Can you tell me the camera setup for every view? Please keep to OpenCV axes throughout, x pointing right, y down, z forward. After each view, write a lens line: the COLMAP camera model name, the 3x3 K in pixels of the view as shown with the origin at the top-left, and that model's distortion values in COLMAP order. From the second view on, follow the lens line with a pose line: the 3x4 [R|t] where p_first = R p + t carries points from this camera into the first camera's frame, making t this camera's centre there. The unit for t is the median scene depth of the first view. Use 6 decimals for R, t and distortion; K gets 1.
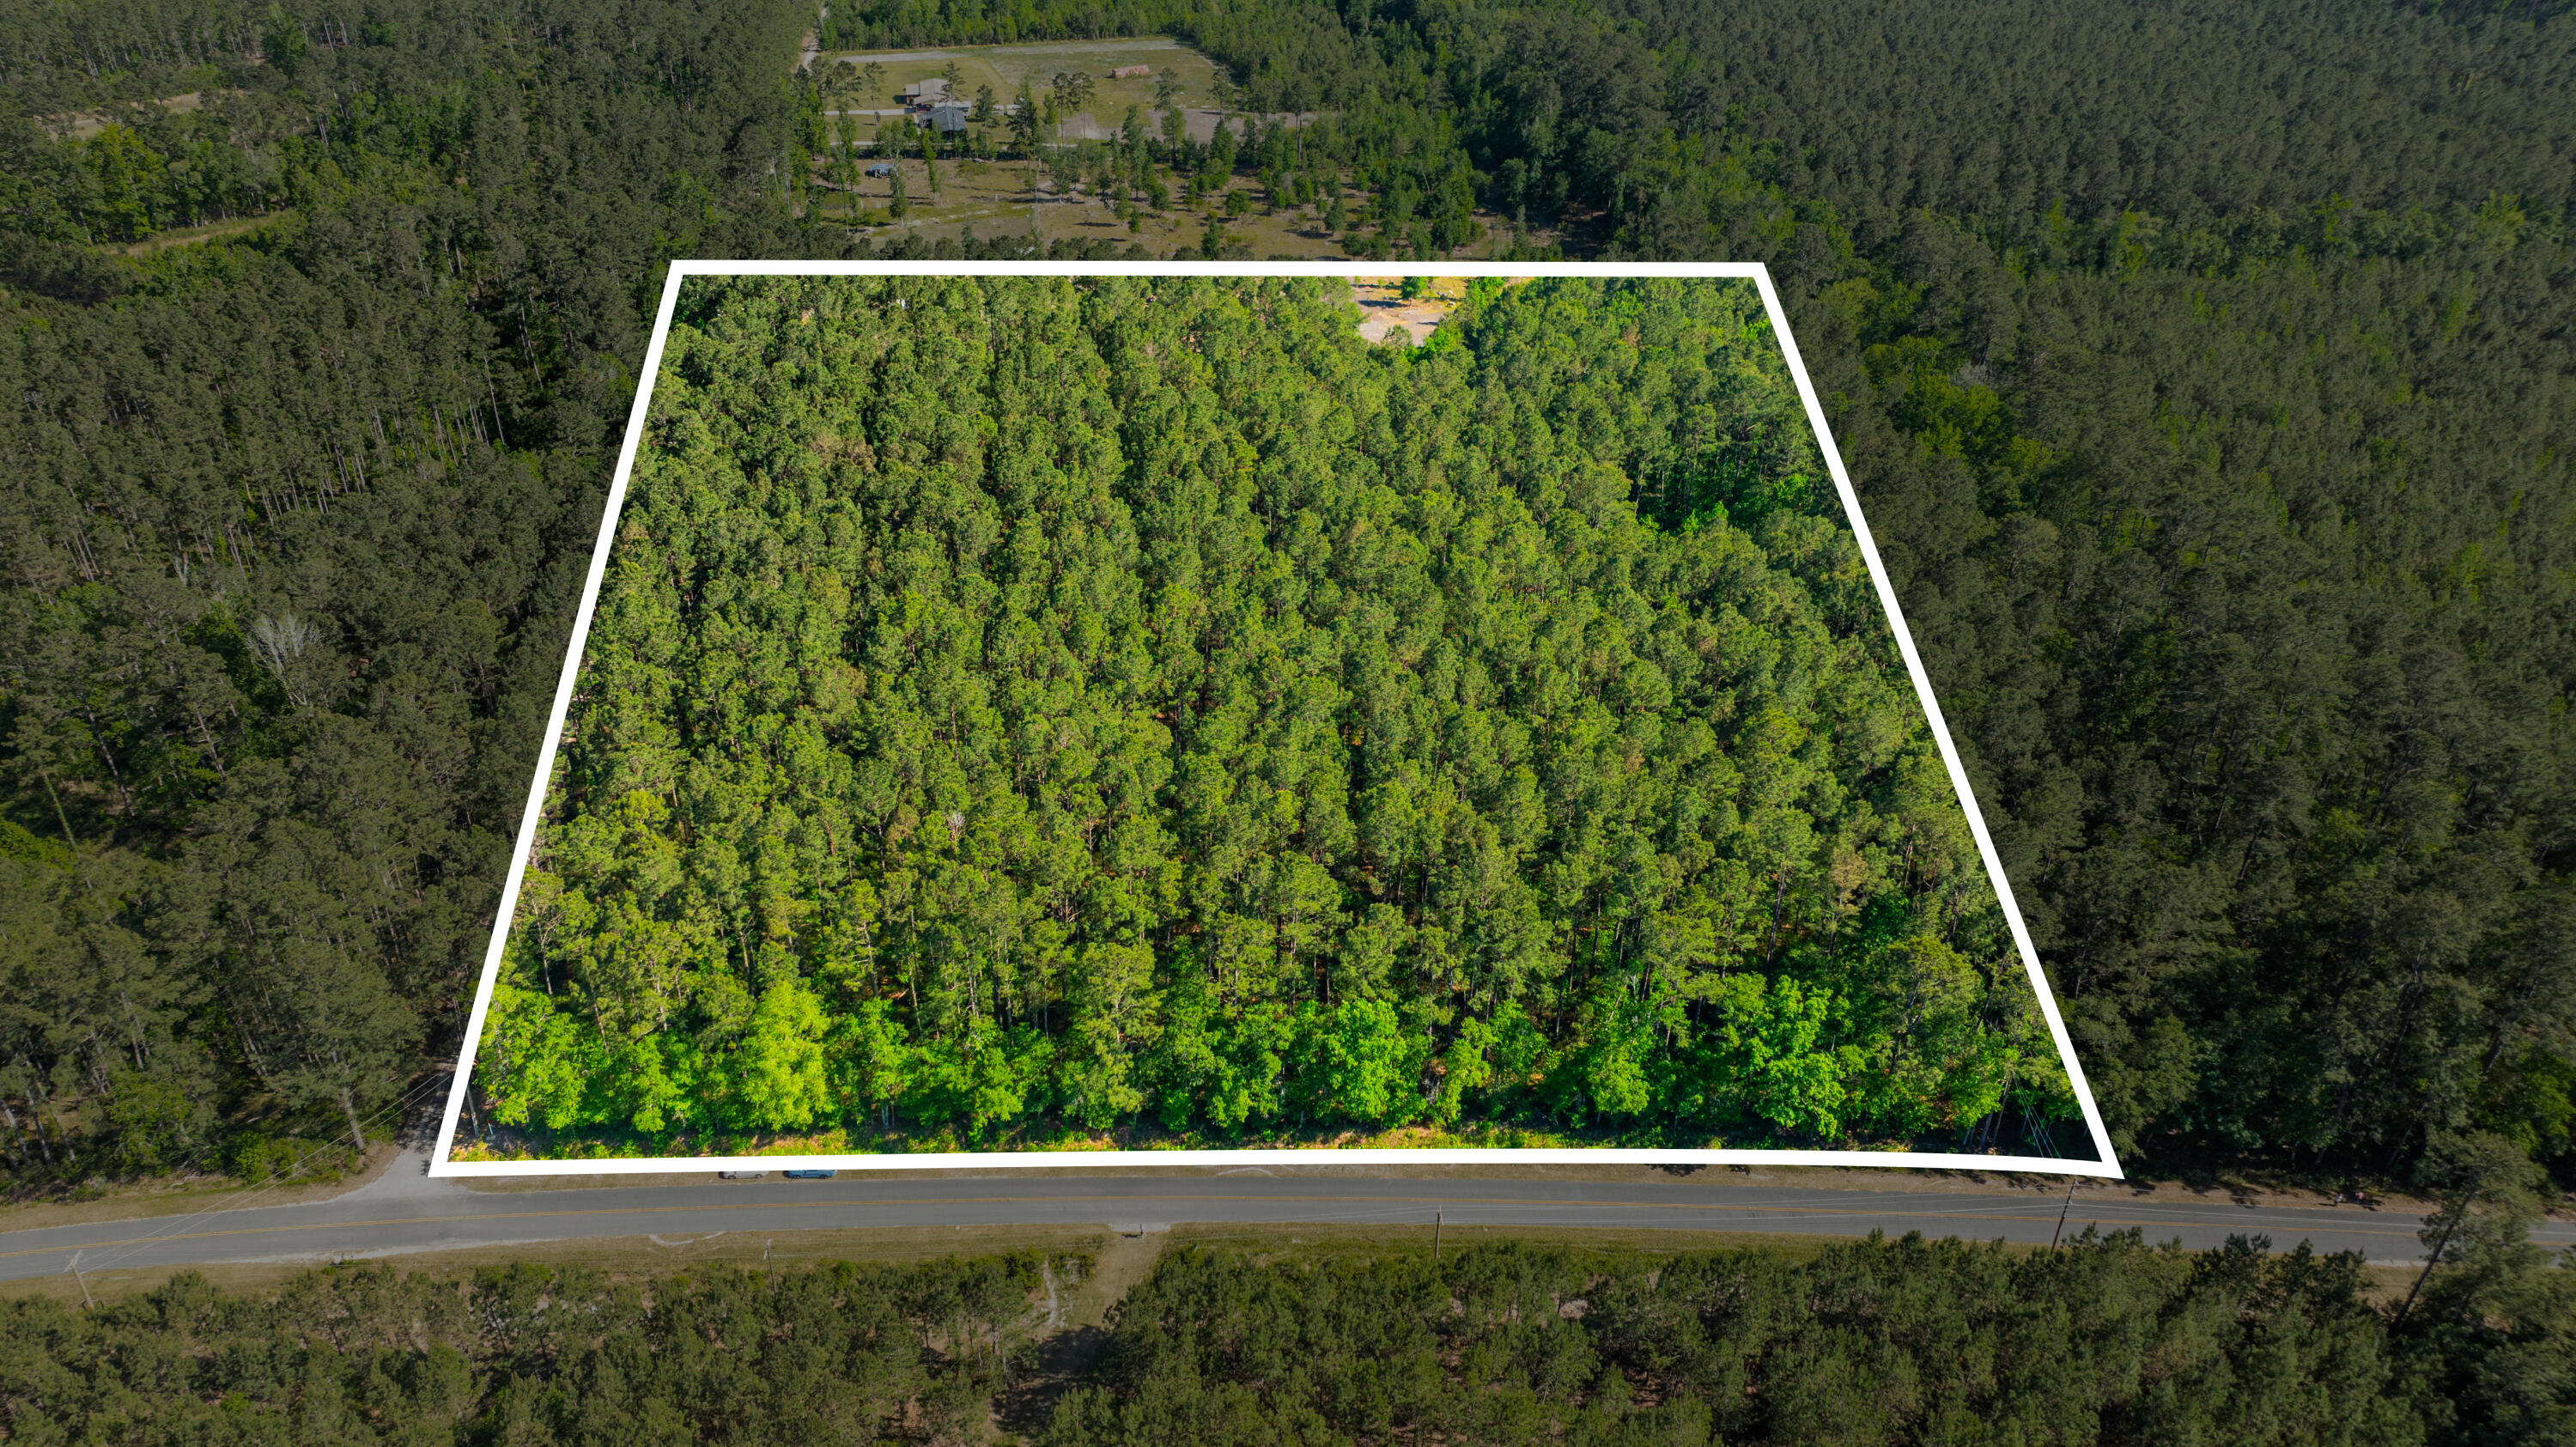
lens RADIAL K [[1844.6, 0, 1291.5], [0, 1844.6, 712.3], [0, 0, 1]] dist [-0.045925, 0.050932]
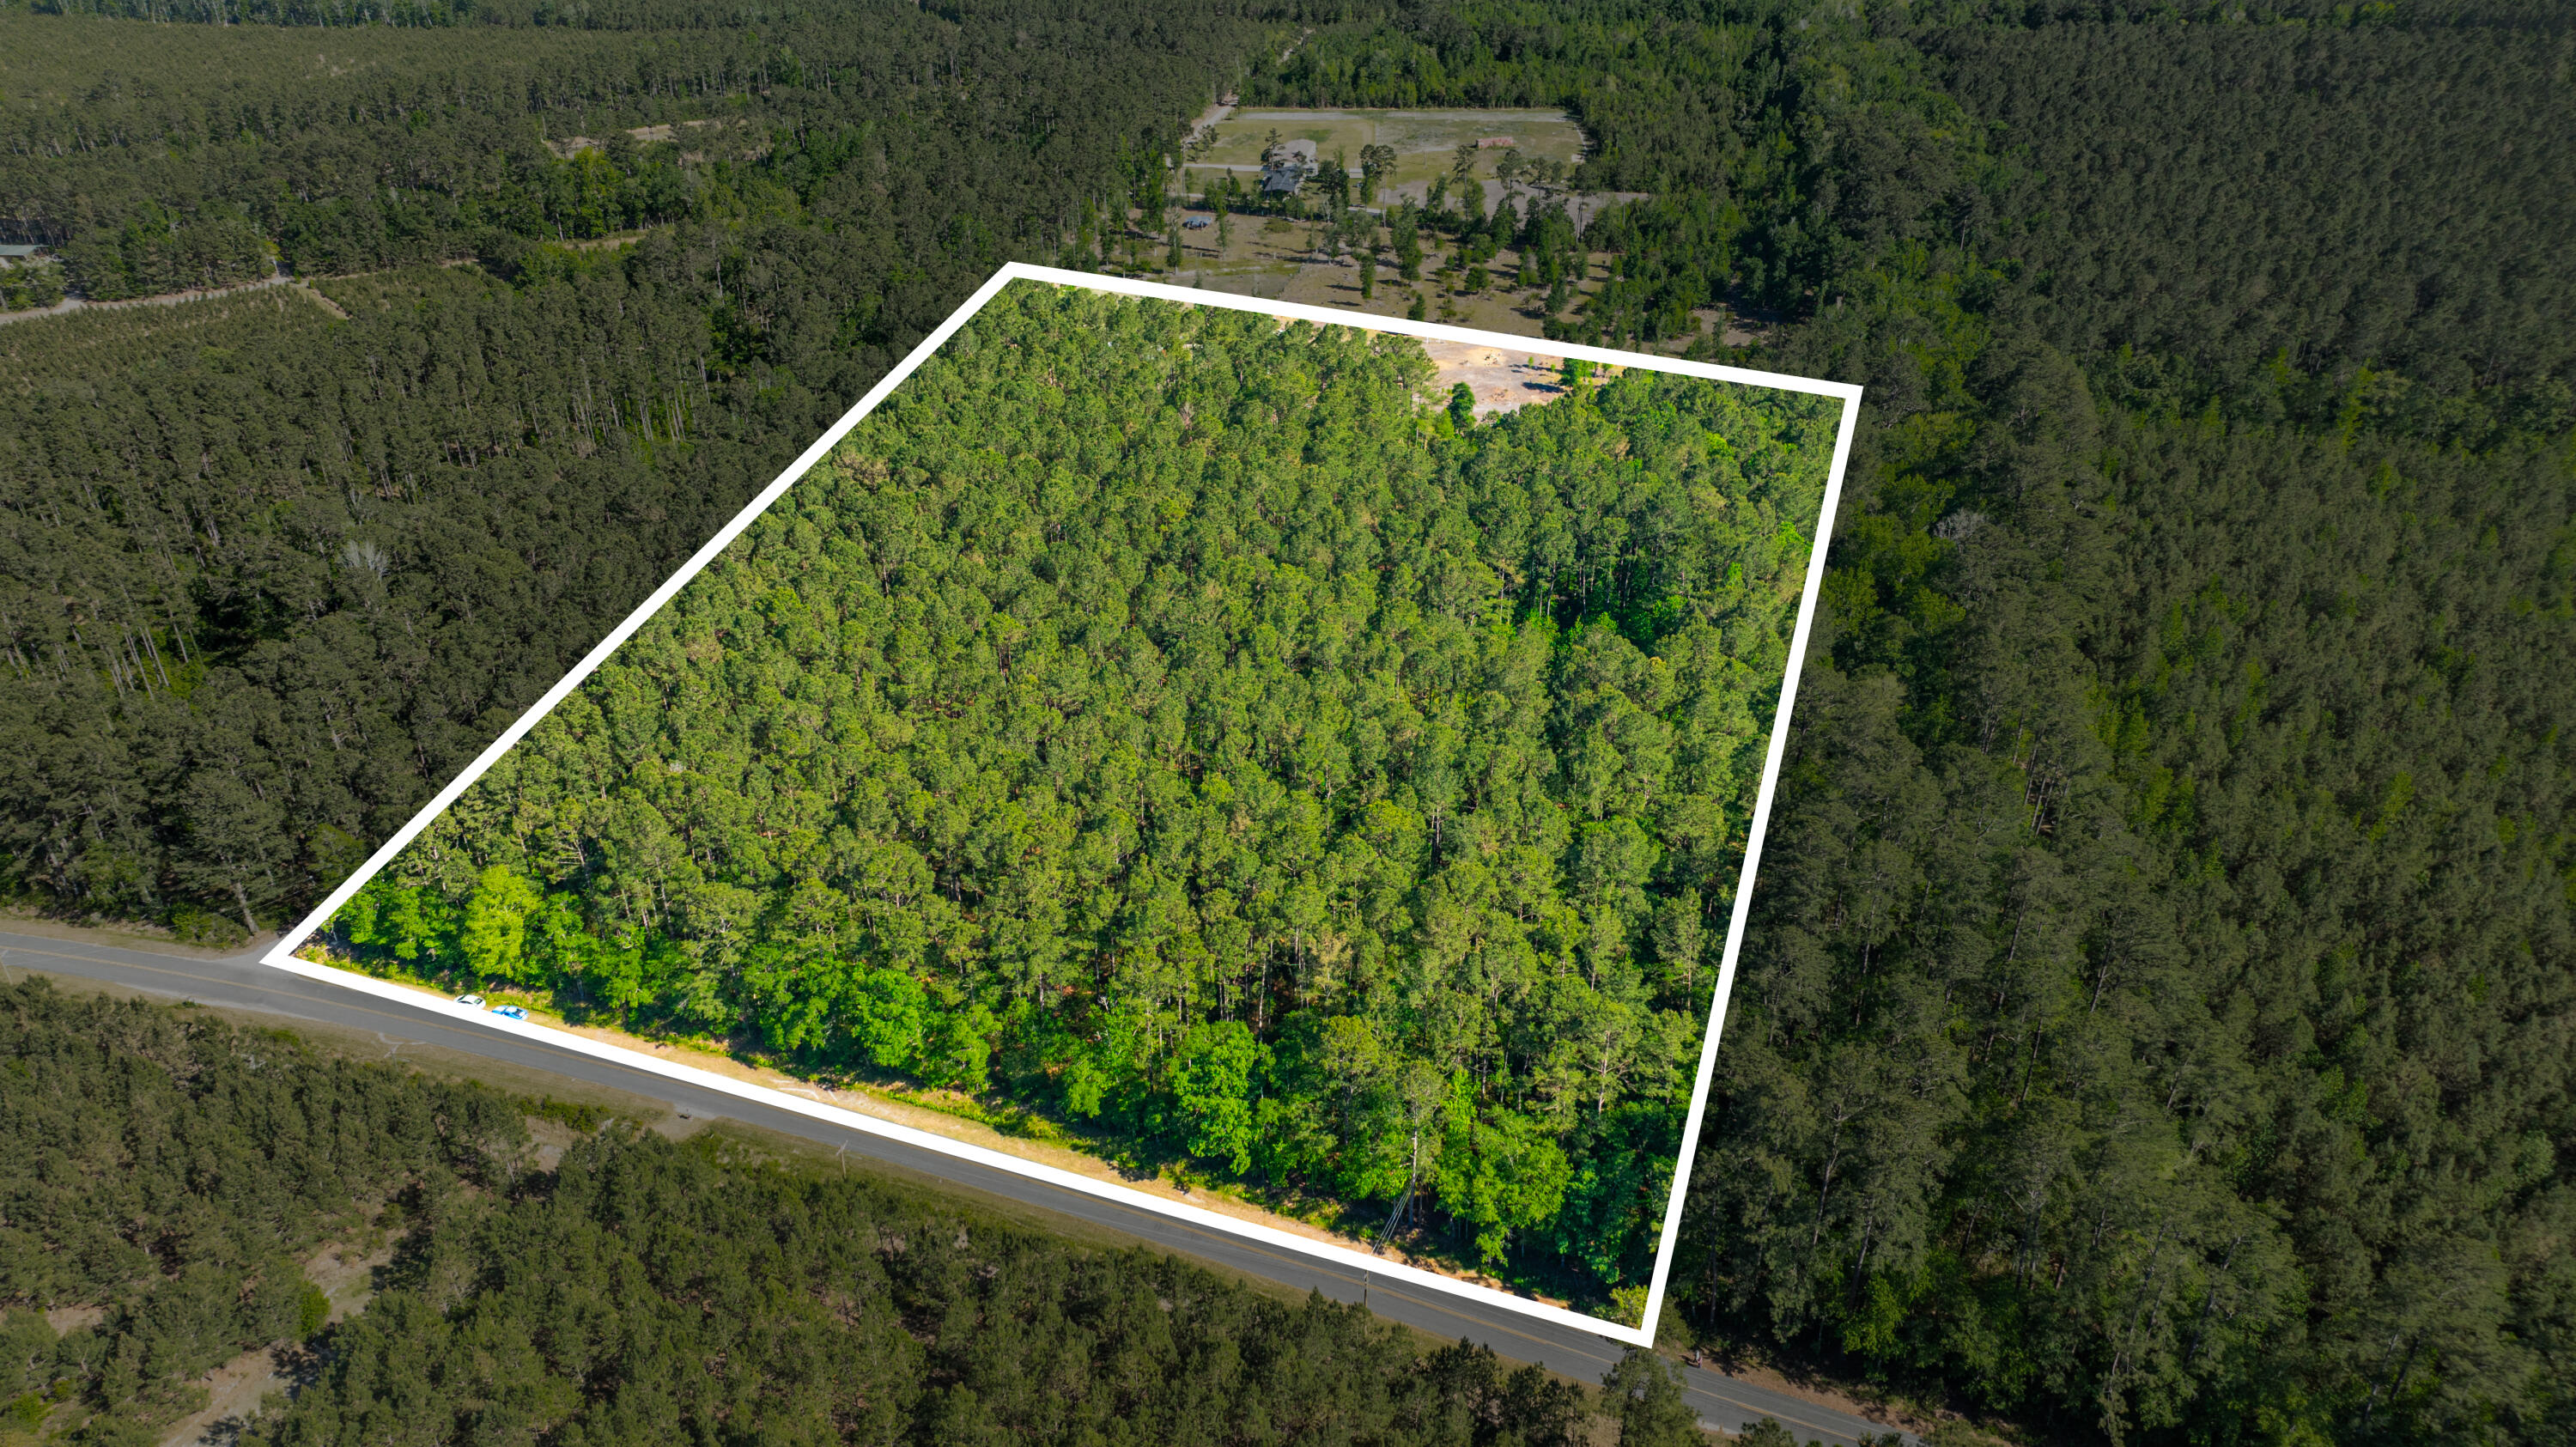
lens RADIAL K [[1844.6, 0, 1289.6], [0, 1844.6, 708.9], [0, 0, 1]] dist [-0.045925, 0.050932]
pose [[0.935520, 0.154789, -0.317556, 0.516590], [-0.160867, 0.986950, 0.007162, -0.050142], [0.314520, 0.044384, 0.948212, -0.050312]]
